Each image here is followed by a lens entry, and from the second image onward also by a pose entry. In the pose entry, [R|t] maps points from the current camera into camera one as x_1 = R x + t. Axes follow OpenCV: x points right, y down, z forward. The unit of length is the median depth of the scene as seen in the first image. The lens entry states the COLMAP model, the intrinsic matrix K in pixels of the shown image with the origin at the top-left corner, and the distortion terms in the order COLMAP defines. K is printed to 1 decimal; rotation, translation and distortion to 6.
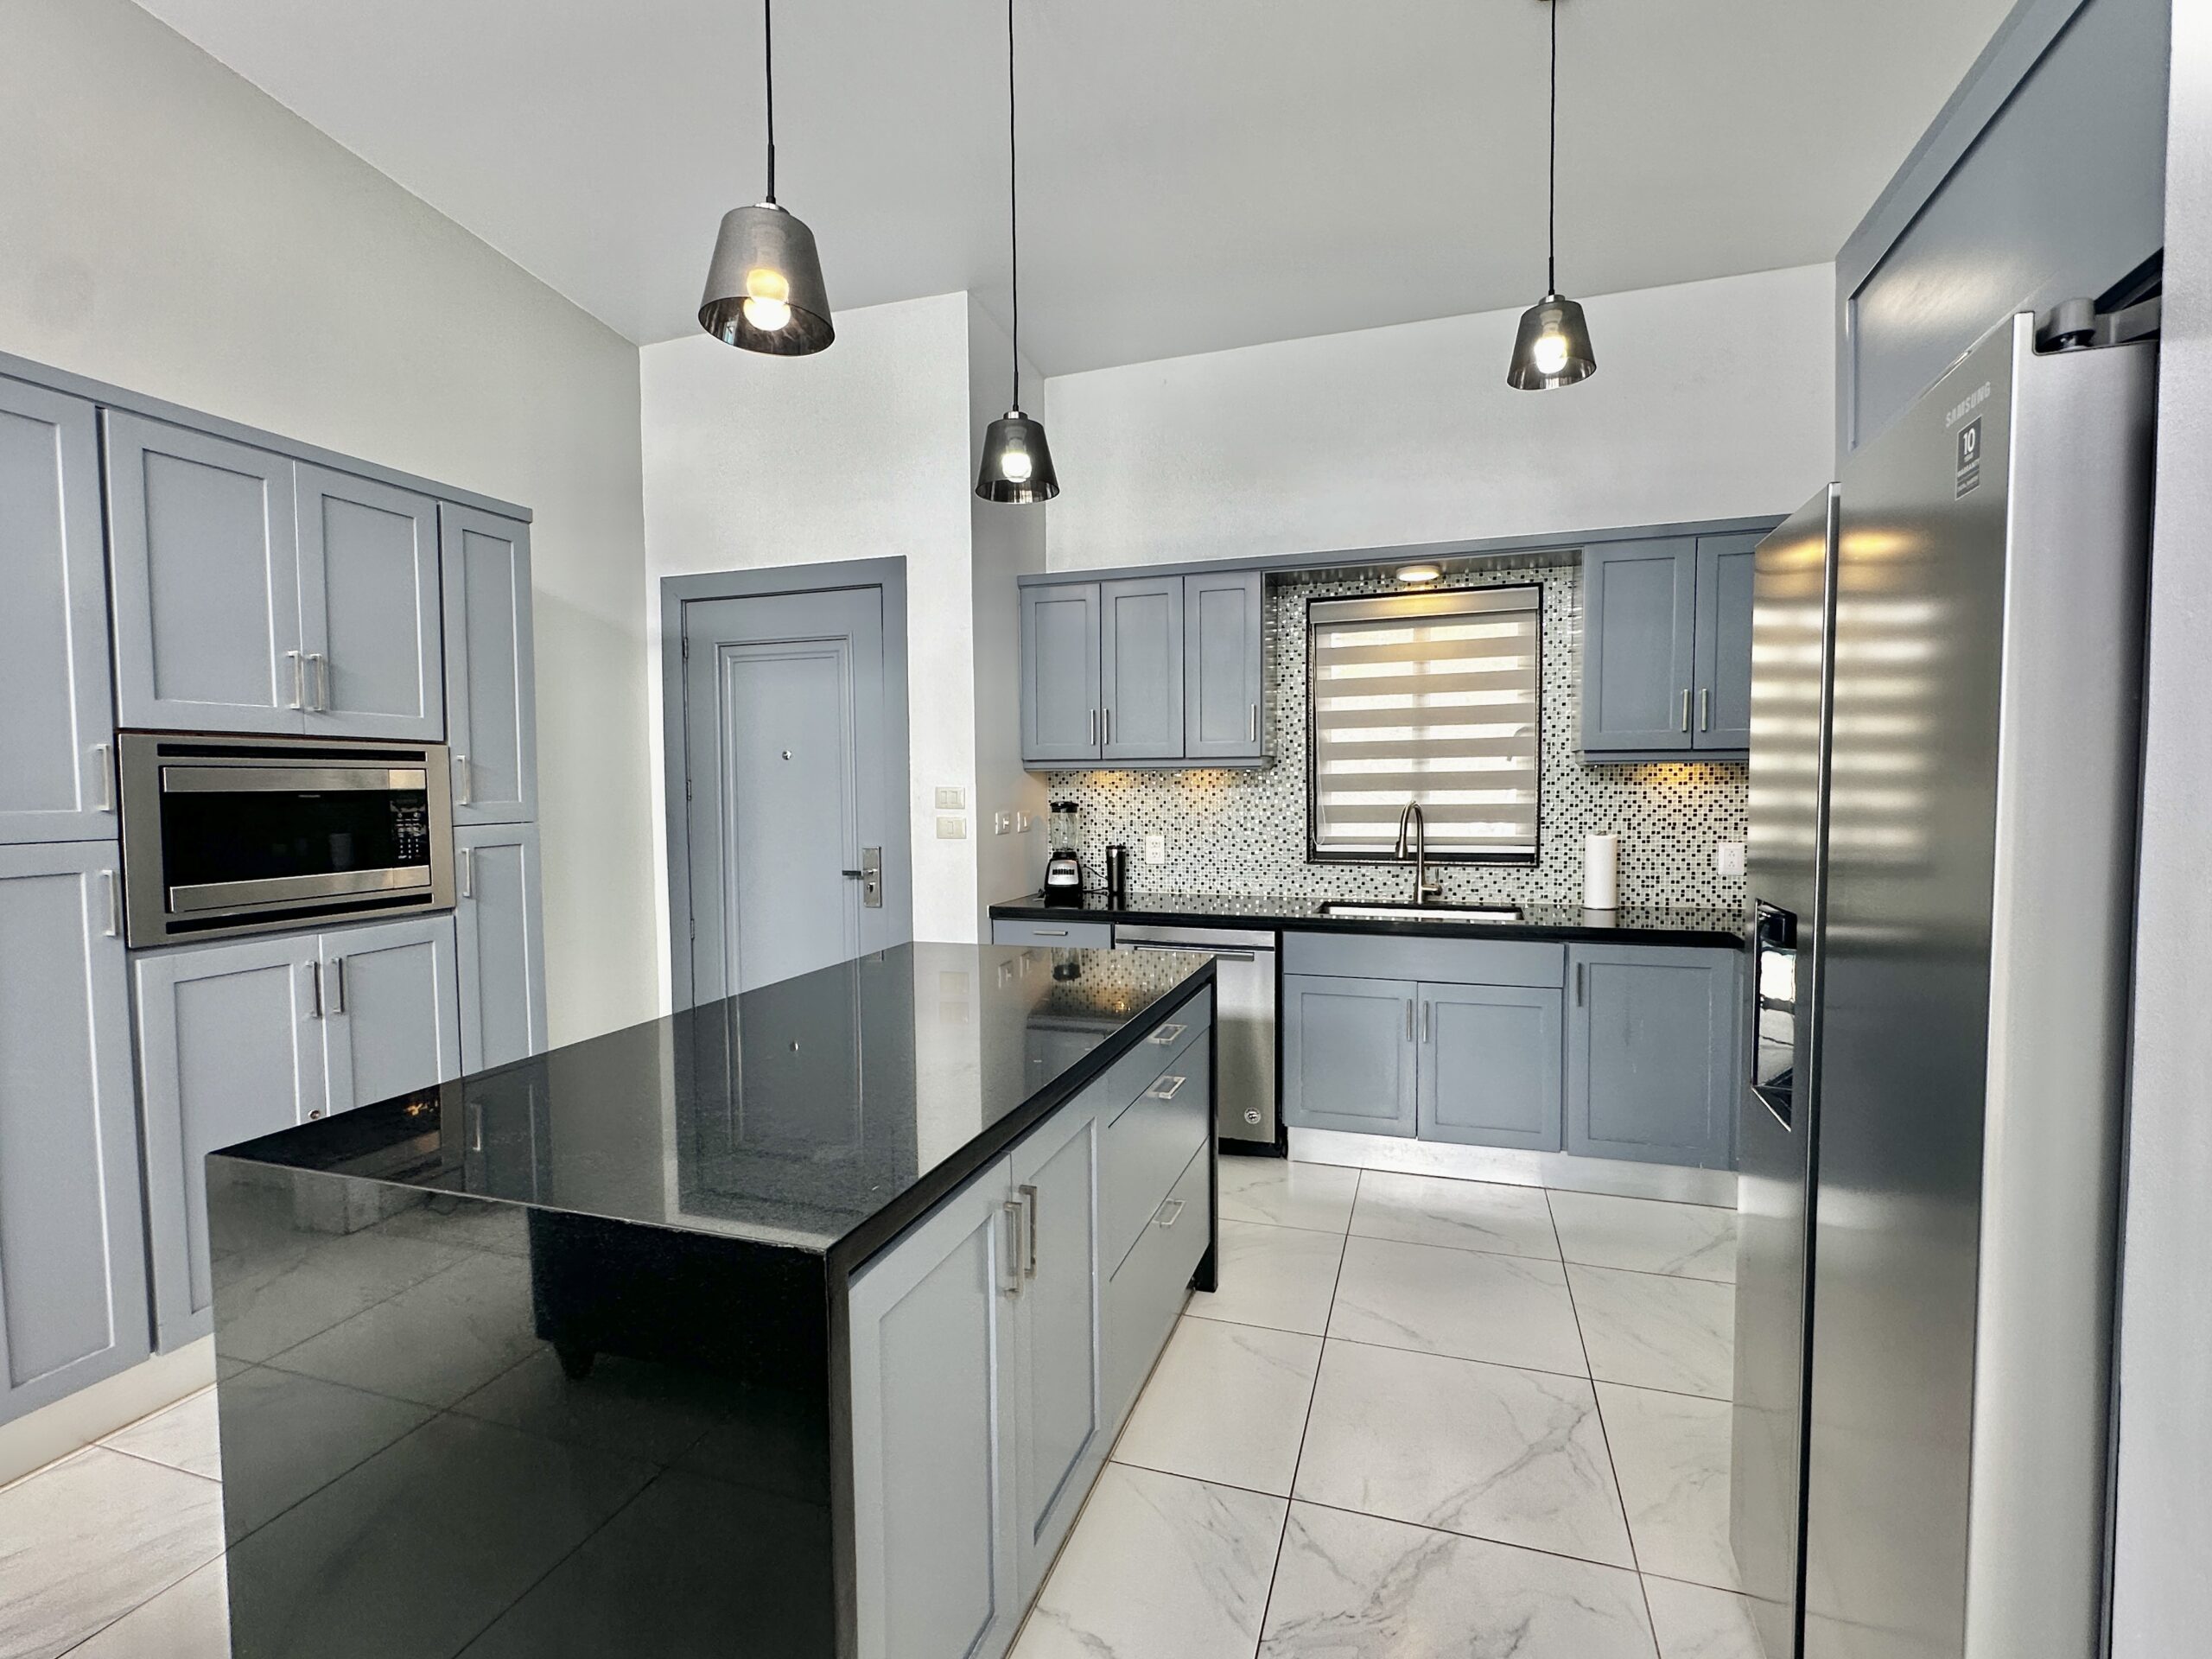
lens RADIAL K [[1028.1, 0, 1106.2], [0, 1028.1, 833.2], [0, 0, 1]] dist [-0.000033, 0.000059]
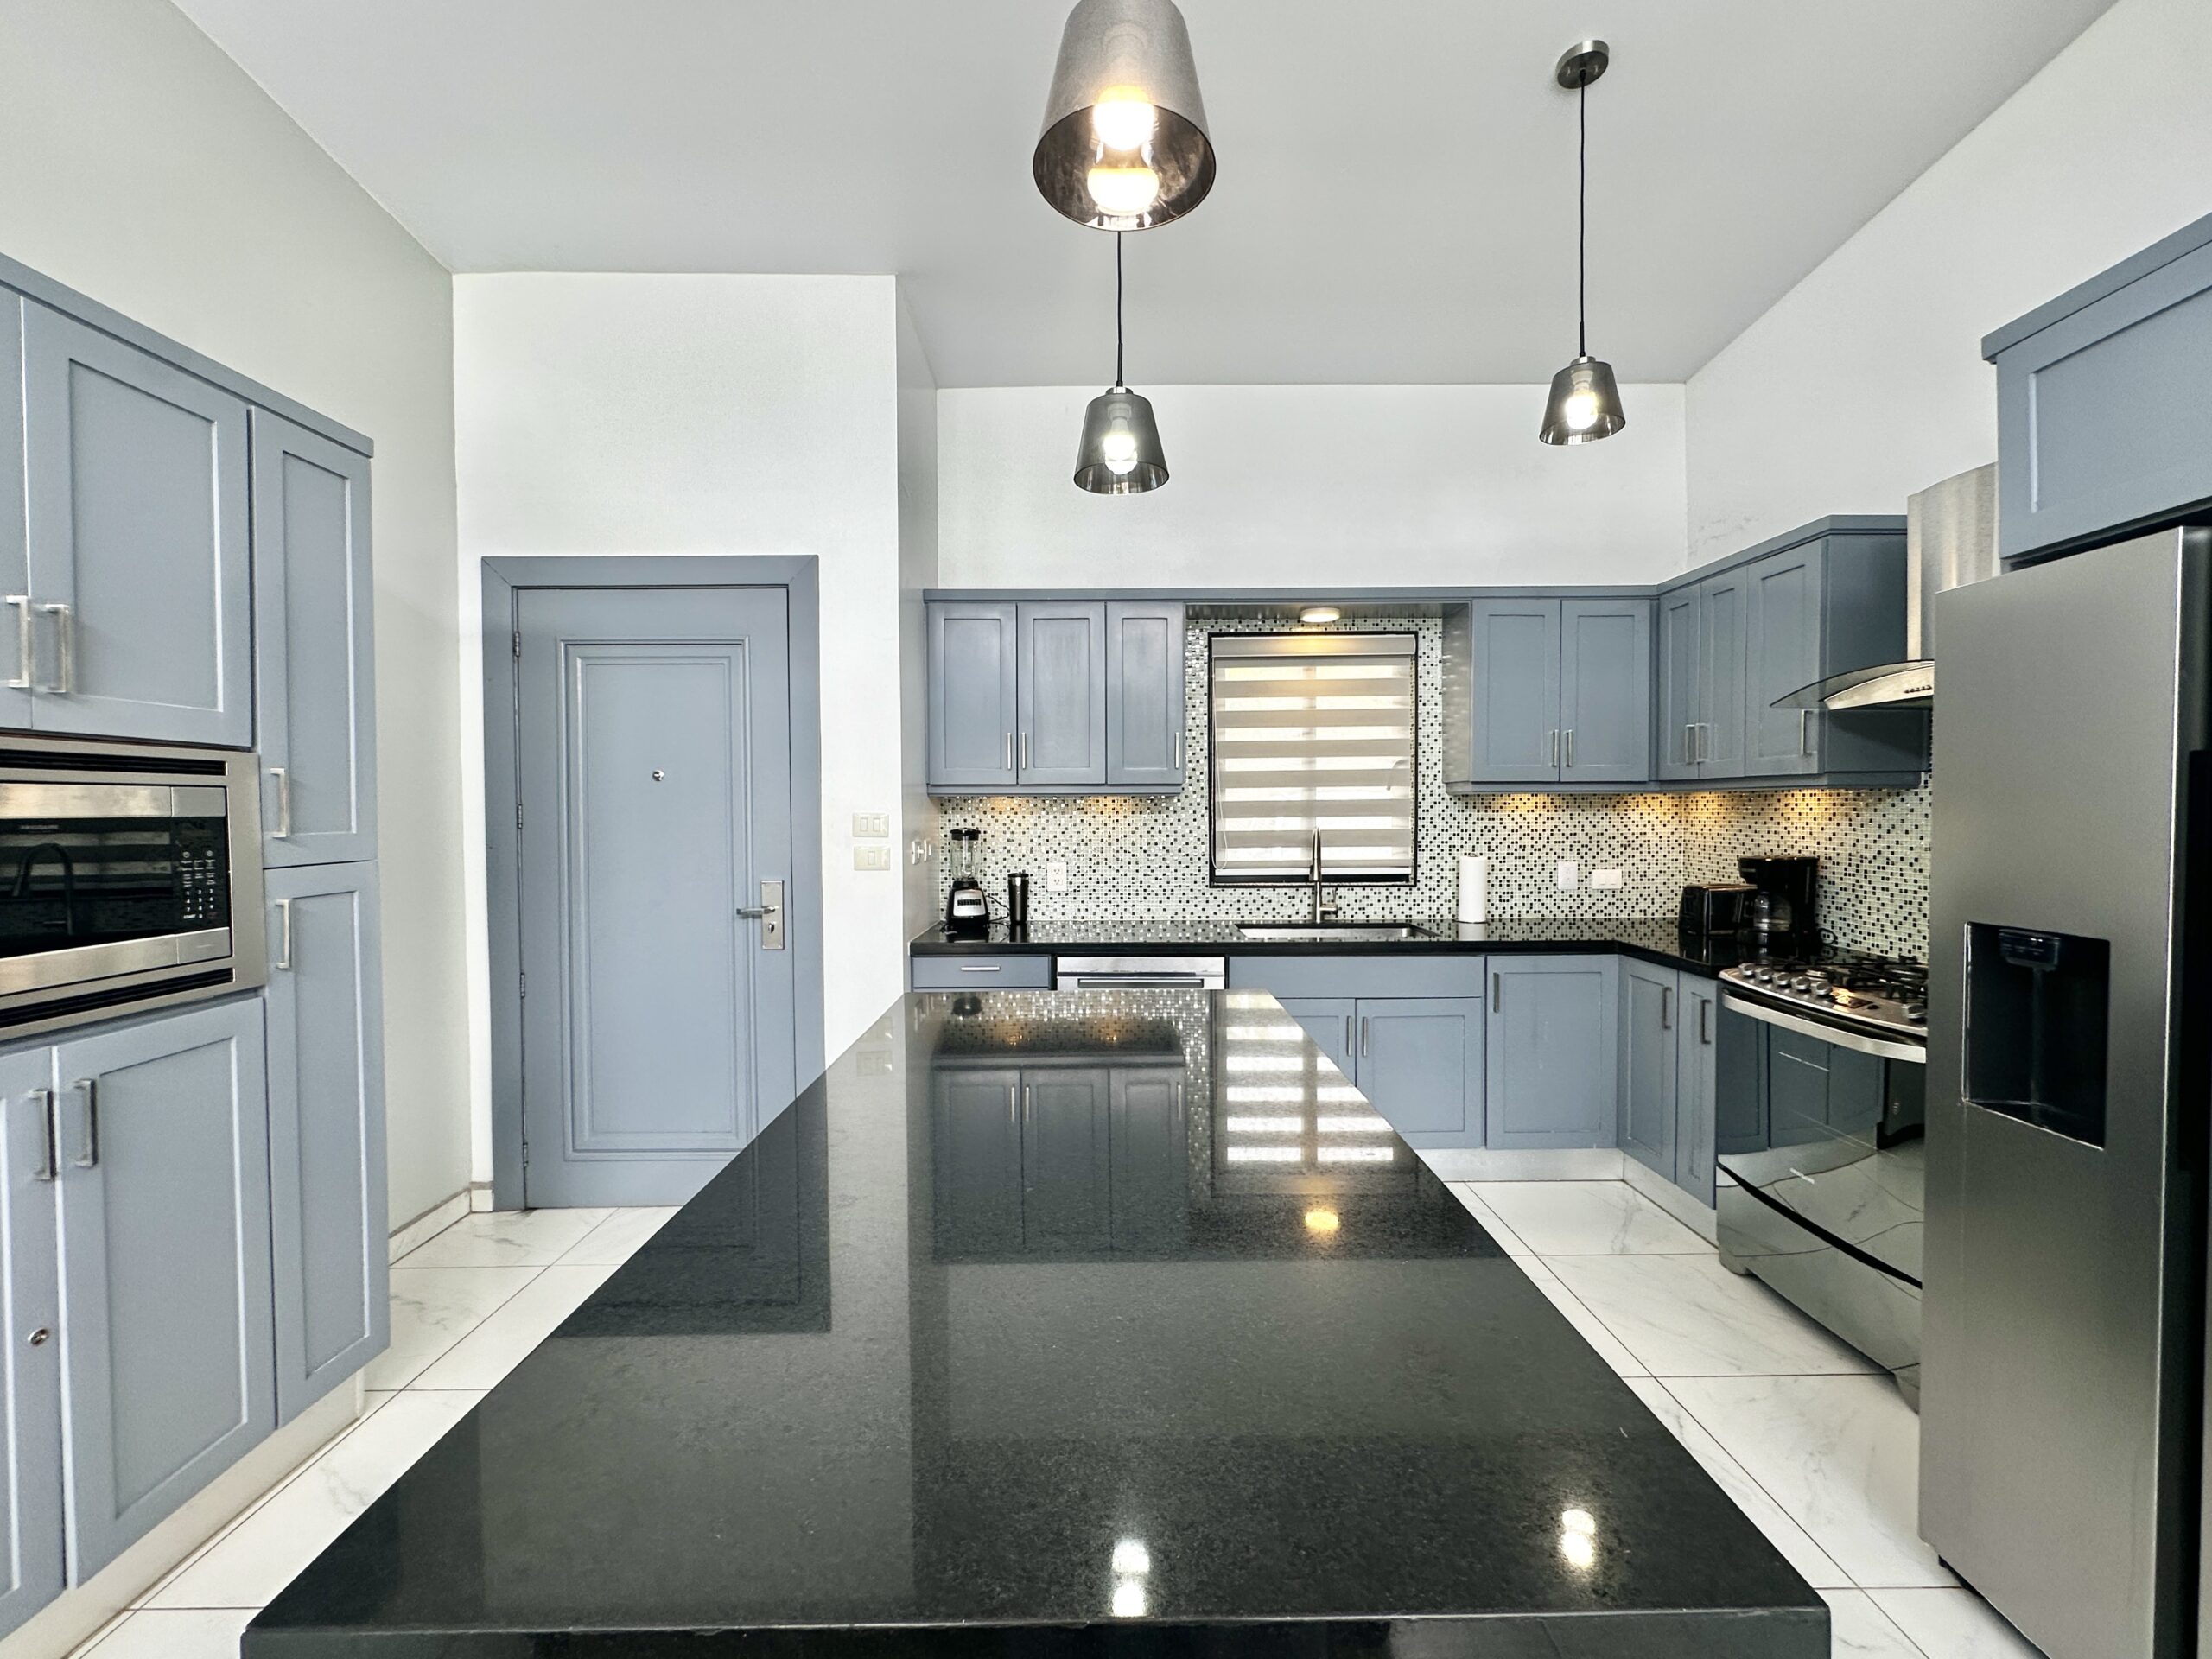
lens RADIAL K [[924.1, 0, 1106.0], [0, 924.1, 829.5], [0, 0, 1]] dist [-0.000547, -0.000075]
pose [[0.946237, -0.004274, 0.323445, -0.214635], [0.012829, 0.999622, -0.024320, -0.008018], [-0.323219, 0.027162, 0.945934, 0.159697]]
